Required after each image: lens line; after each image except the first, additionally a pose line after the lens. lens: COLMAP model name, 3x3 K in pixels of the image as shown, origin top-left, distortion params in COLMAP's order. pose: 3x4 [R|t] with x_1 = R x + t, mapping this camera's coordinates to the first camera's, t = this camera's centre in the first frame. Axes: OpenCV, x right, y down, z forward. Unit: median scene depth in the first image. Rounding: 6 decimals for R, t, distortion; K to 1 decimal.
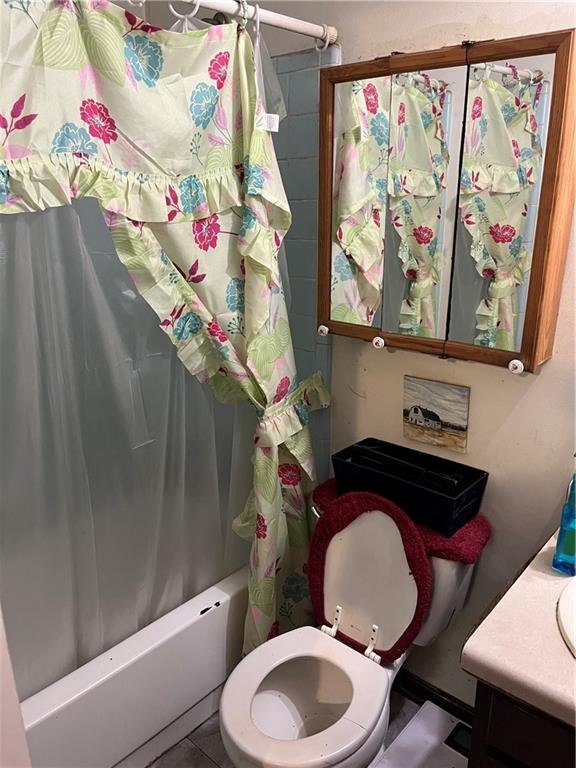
lens RADIAL K [[585.4, 0, 291.4], [0, 585.4, 387.0], [0, 0, 1]] dist [0.063371, -0.084978]
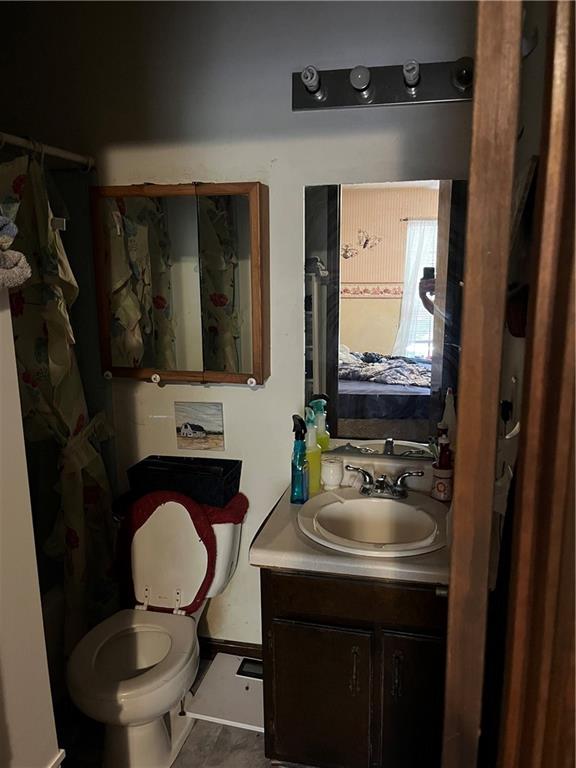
lens RADIAL K [[585.4, 0, 291.4], [0, 585.4, 387.0], [0, 0, 1]] dist [0.063371, -0.084978]
pose [[0.881922, -0.097568, 0.461188, -0.197316], [0.147930, 0.986207, -0.074243, 0.089224], [-0.447583, 0.133700, 0.884191, -0.340017]]
